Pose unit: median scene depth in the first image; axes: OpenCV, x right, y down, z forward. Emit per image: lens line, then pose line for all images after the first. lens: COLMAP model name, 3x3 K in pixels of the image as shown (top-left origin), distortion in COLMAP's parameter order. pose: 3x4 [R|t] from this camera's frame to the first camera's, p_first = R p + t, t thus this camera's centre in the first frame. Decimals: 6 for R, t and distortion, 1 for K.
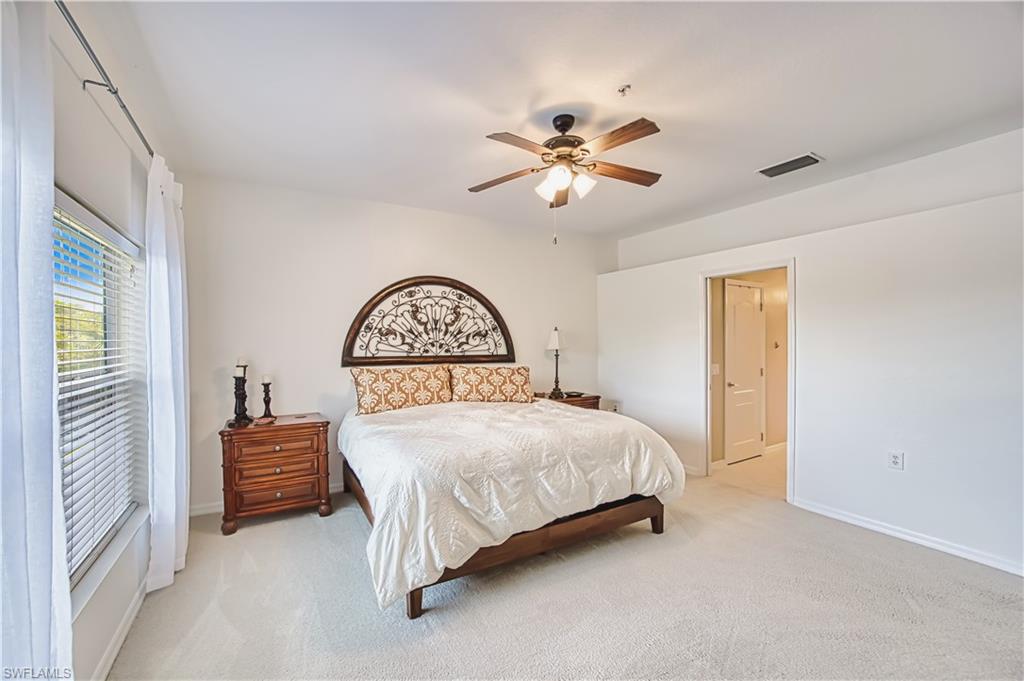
lens RADIAL K [[422.9, 0, 509.3], [0, 422.9, 346.0], [0, 0, 1]] dist [-0.000267, -0.000001]
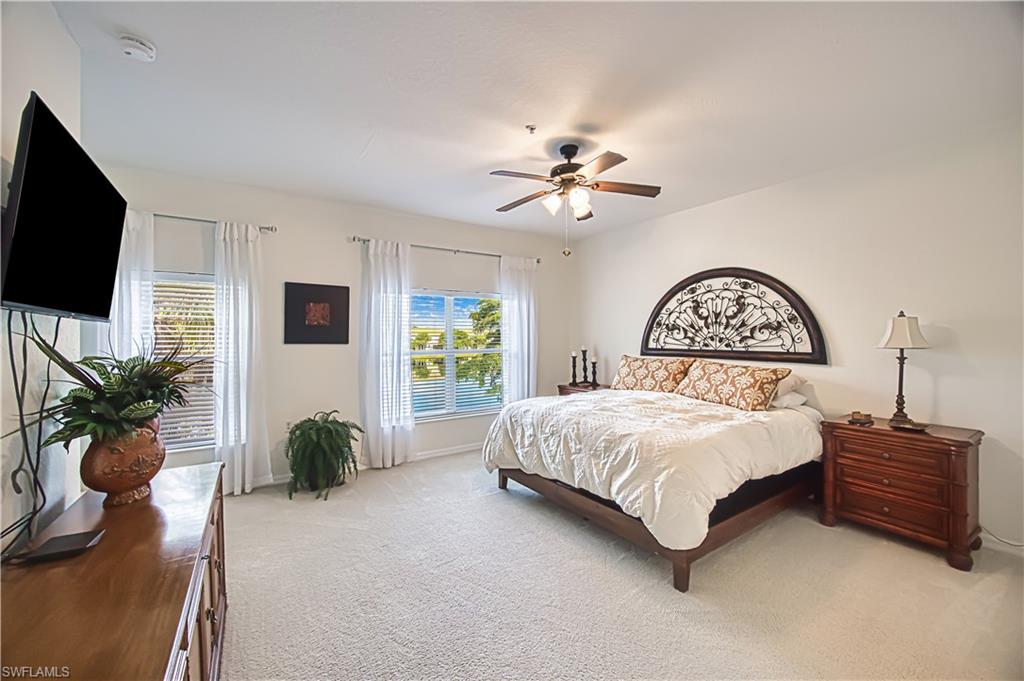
lens RADIAL K [[398.0, 0, 478.3], [0, 398.0, 340.0], [0, 0, 1]] dist [-0.000500, -0.000049]
pose [[0.018932, 0.011617, -0.999753, 0.746773], [-0.004888, 0.999922, 0.011526, -0.008235], [0.999809, 0.004668, 0.018988, 0.438640]]
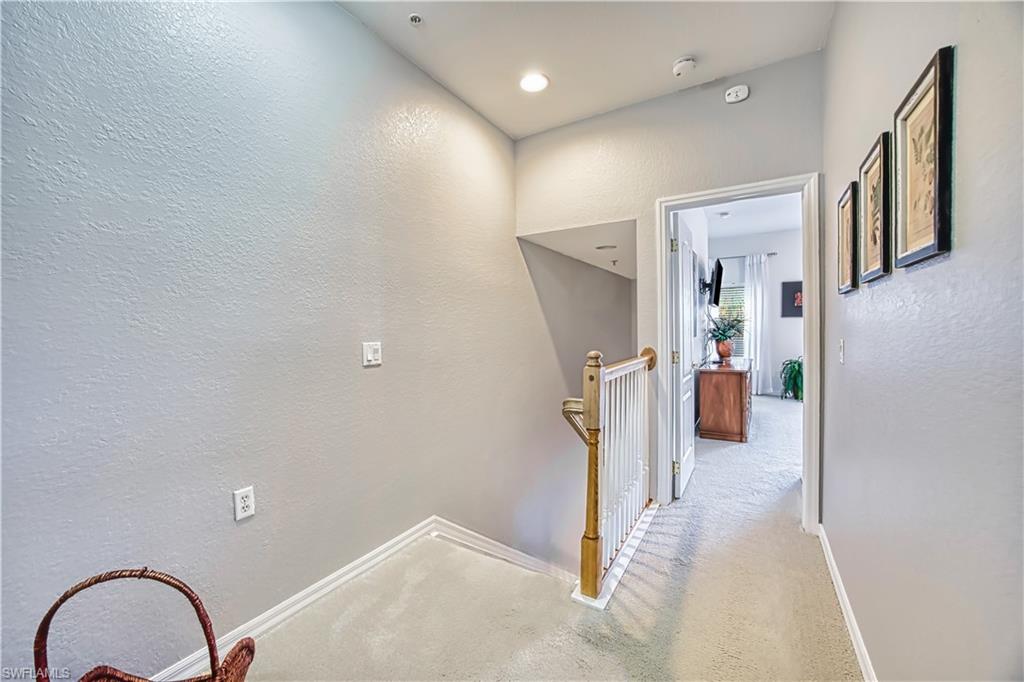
lens RADIAL K [[399.7, 0, 514.8], [0, 399.7, 335.2], [0, 0, 1]] dist [-0.001271, 0.000220]
pose [[-0.867796, 0.031531, -0.495919, 1.602709], [0.012532, 0.999056, 0.041591, 0.005233], [0.496763, 0.029878, -0.867372, 0.899914]]
